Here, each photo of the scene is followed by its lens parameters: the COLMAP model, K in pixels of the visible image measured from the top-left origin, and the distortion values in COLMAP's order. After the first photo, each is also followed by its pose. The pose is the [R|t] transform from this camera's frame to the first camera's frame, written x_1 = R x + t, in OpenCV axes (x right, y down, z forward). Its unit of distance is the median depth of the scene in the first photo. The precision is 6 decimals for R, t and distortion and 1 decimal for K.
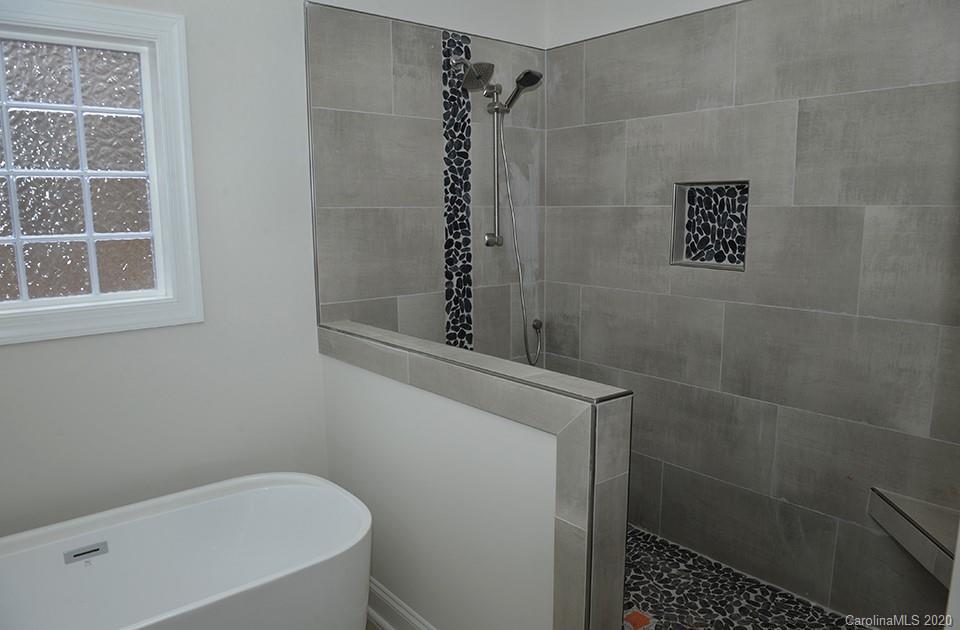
lens RADIAL K [[660.1, 0, 480.0], [0, 660.1, 315.0], [0, 0, 1]] dist [-0.057544, 0.000632]
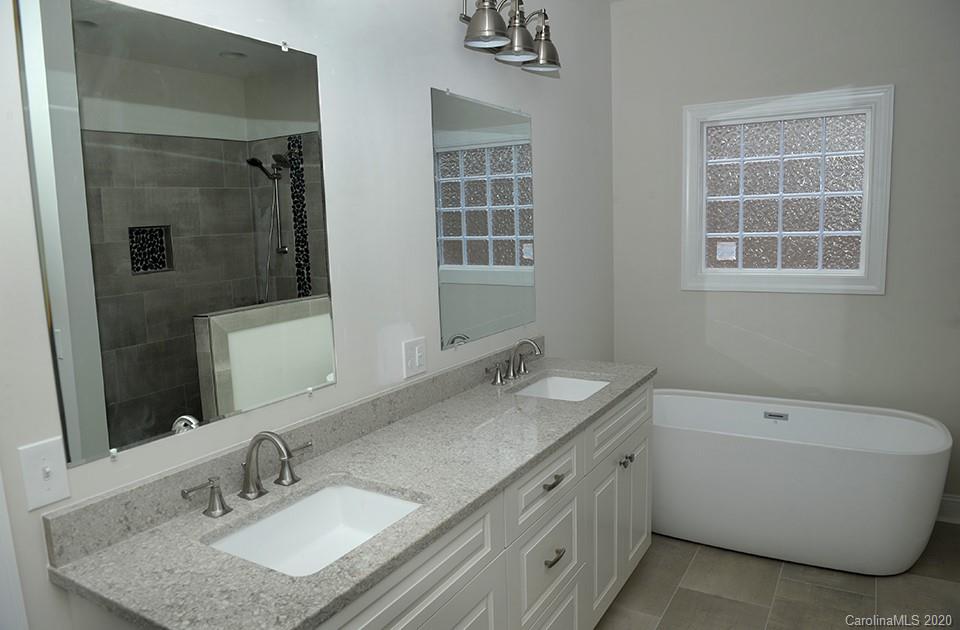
lens RADIAL K [[660.1, 0, 480.0], [0, 660.1, 315.0], [0, 0, 1]] dist [-0.057544, 0.000632]
pose [[0.331294, 0.136247, -0.933638, 0.621207], [-0.129993, 0.986674, 0.097859, -0.035416], [0.934530, 0.088947, 0.344591, 0.116056]]
